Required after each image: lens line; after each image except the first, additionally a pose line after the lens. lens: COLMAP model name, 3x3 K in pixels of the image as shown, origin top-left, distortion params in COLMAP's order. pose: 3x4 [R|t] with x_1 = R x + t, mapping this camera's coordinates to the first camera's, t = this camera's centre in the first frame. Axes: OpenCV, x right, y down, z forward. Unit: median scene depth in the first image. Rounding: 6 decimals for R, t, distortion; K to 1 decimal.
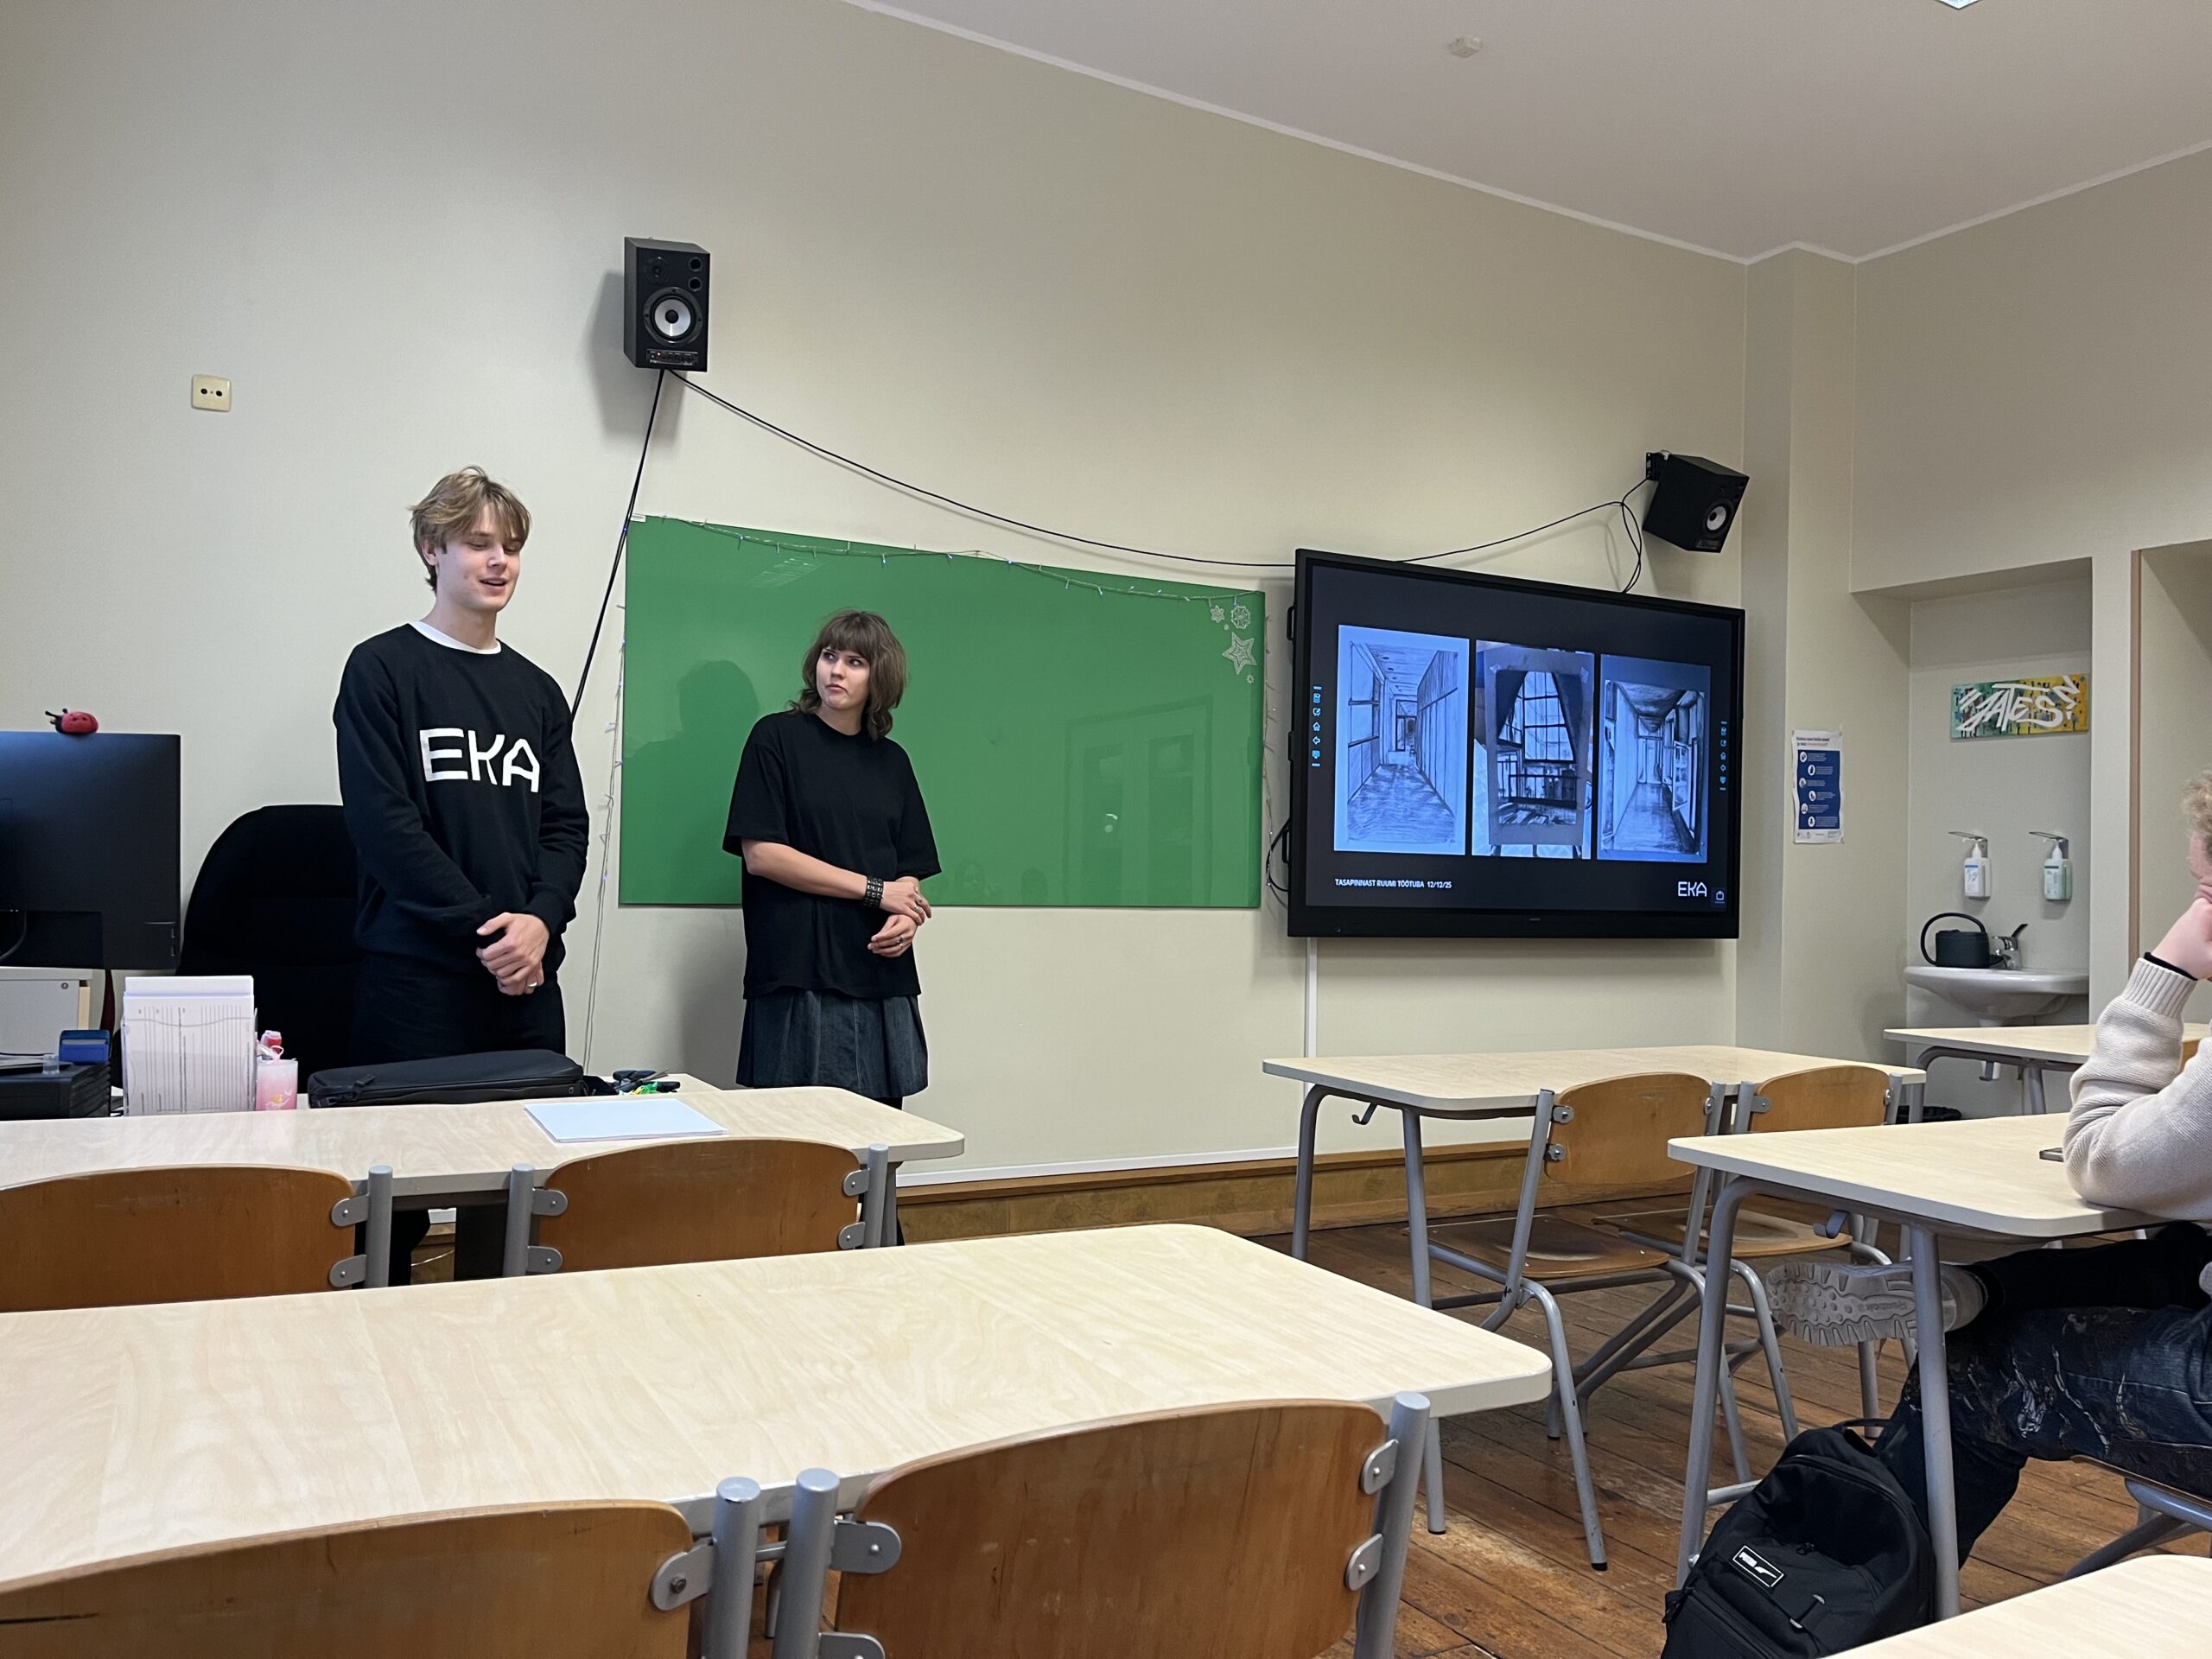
lens RADIAL K [[1688.1, 0, 1105.9], [0, 1688.1, 840.5], [0, 0, 1]] dist [0.056860, -0.051375]
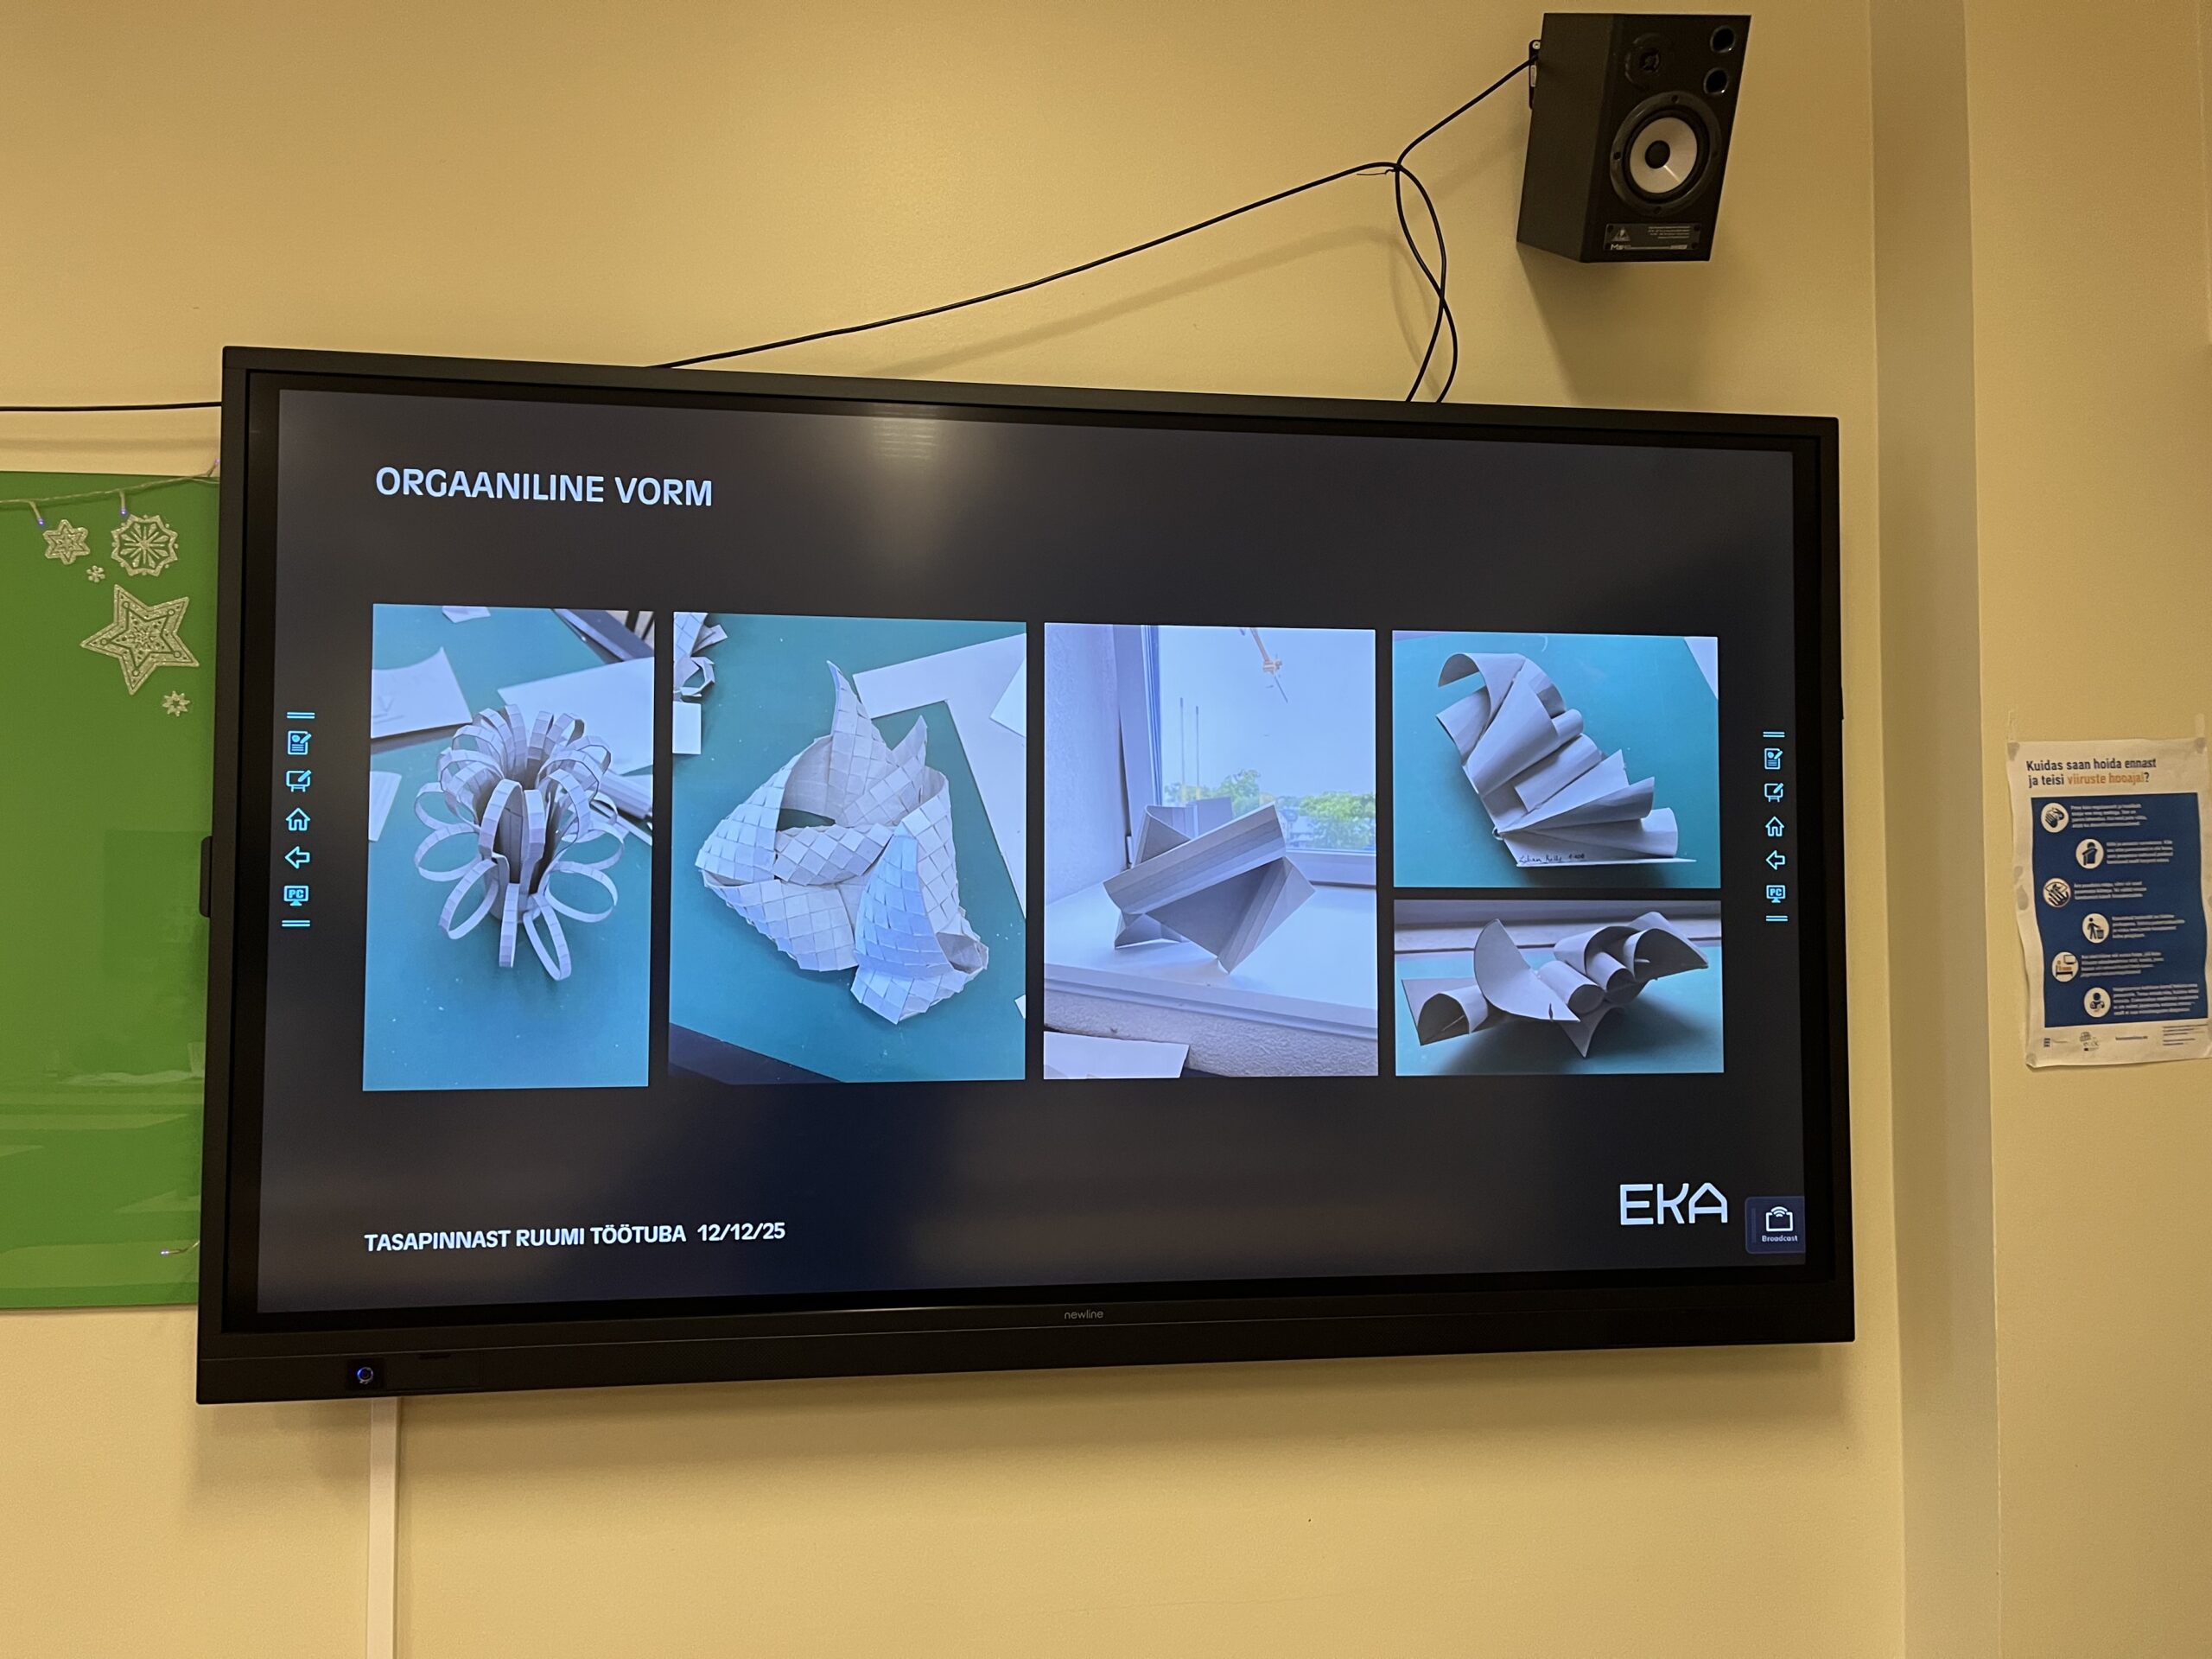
lens RADIAL K [[1688.1, 0, 1106.6], [0, 1688.1, 815.9], [0, 0, 1]] dist [0.056860, -0.051375]
pose [[0.929178, -0.038662, -0.367606, 0.366415], [0.027052, 0.998961, -0.036685, -0.042887], [0.368642, 0.024142, 0.929258, 0.617182]]
